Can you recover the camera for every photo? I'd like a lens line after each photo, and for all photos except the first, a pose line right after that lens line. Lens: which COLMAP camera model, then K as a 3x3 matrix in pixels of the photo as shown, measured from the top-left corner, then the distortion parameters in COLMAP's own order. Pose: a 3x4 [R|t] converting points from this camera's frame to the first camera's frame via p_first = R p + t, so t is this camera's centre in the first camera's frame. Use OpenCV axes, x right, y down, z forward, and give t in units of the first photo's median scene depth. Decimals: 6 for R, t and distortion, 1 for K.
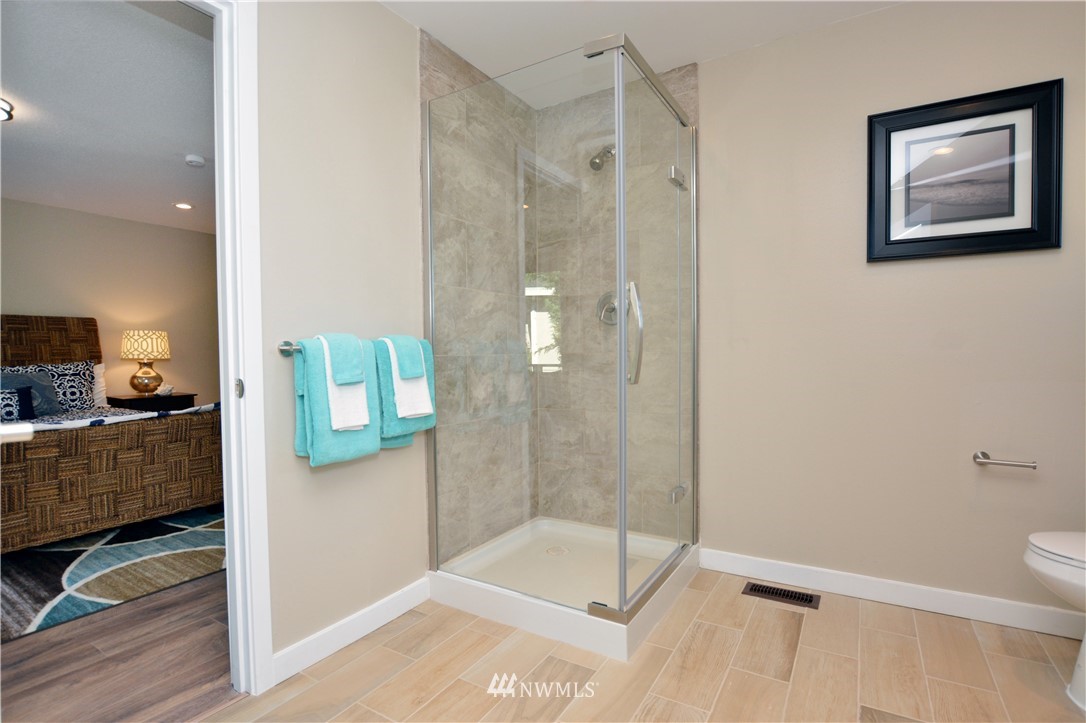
lens RADIAL K [[530.4, 0, 543.0], [0, 530.4, 361.5], [0, 0, 1]] dist [0.000022, -0.000001]
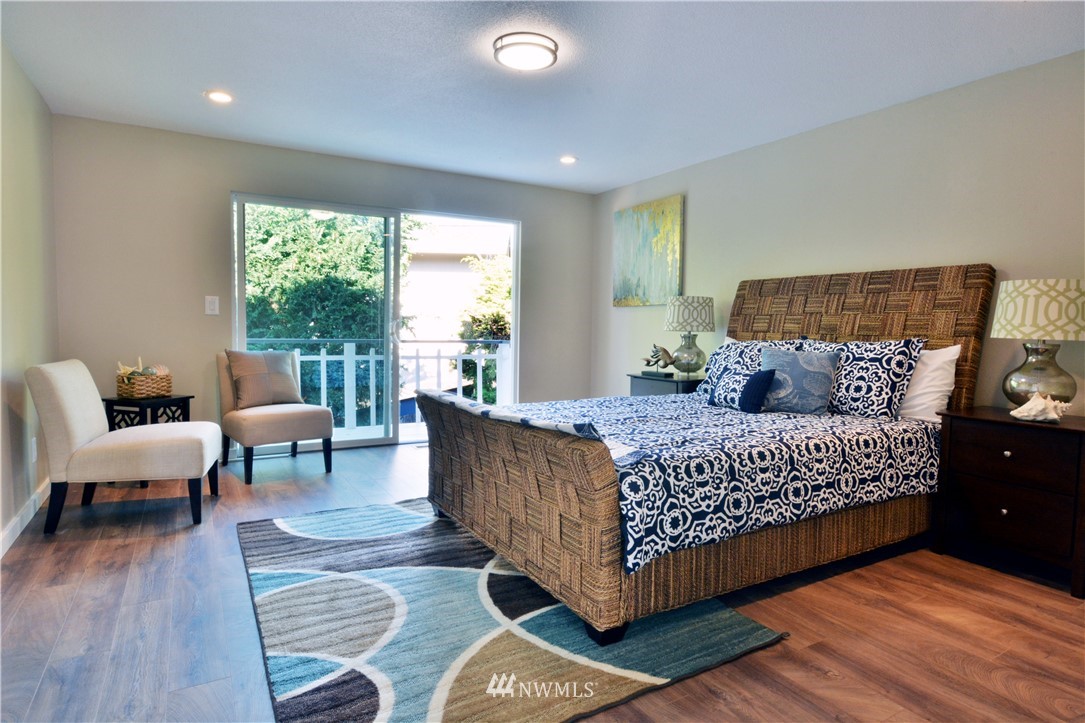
lens RADIAL K [[607.0, 0, 541.8], [0, 607.0, 330.3], [0, 0, 1]] dist [0.001293, 0.000233]
pose [[-0.475670, 0.016272, -0.879473, -0.067027], [-0.021455, 0.999317, 0.030093, -0.023822], [0.879362, 0.033183, -0.474996, 1.012570]]
